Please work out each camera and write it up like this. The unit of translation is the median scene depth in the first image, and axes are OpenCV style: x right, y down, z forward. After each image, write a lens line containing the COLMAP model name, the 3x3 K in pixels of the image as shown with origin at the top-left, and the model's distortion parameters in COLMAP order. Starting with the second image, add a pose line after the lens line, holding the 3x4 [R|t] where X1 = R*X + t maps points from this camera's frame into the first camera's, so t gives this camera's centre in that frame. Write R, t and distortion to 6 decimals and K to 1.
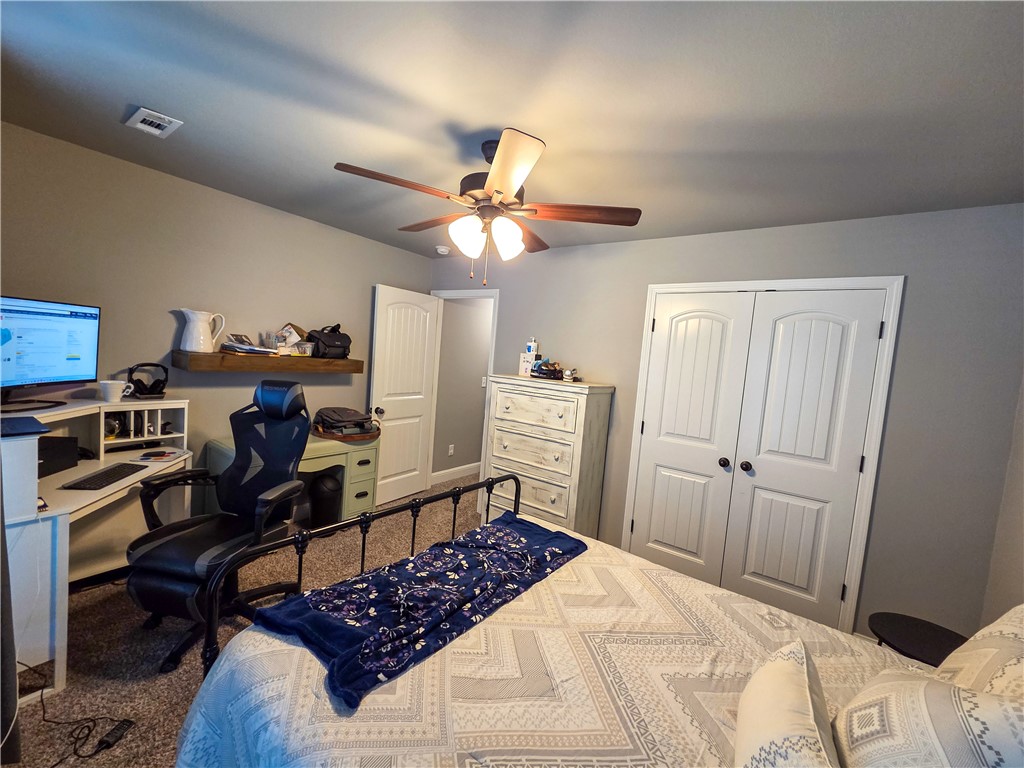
lens RADIAL K [[417.2, 0, 503.5], [0, 417.2, 382.8], [0, 0, 1]] dist [0.001698, -0.000120]
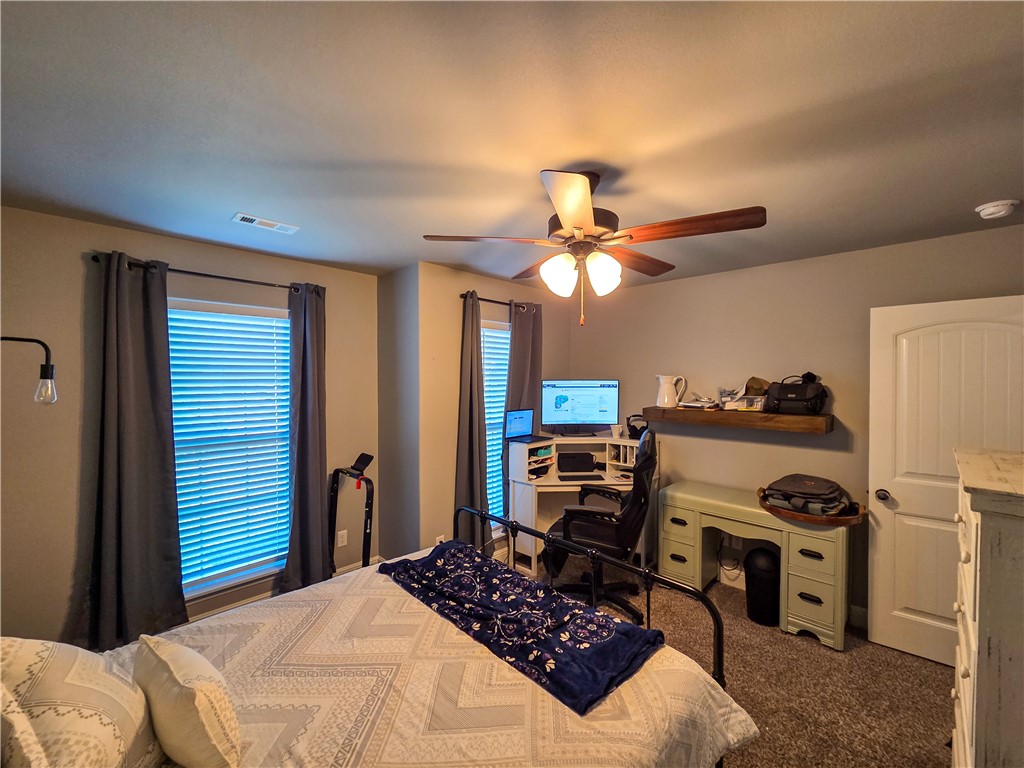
lens RADIAL K [[420.4, 0, 512.0], [0, 420.4, 384.0], [0, 0, 1]] dist [0.009839, 0.000095]
pose [[-0.129923, -0.071380, -0.988951, 0.909800], [-0.082299, 0.994740, -0.060986, -0.037172], [0.988103, 0.073466, -0.135114, 1.008010]]
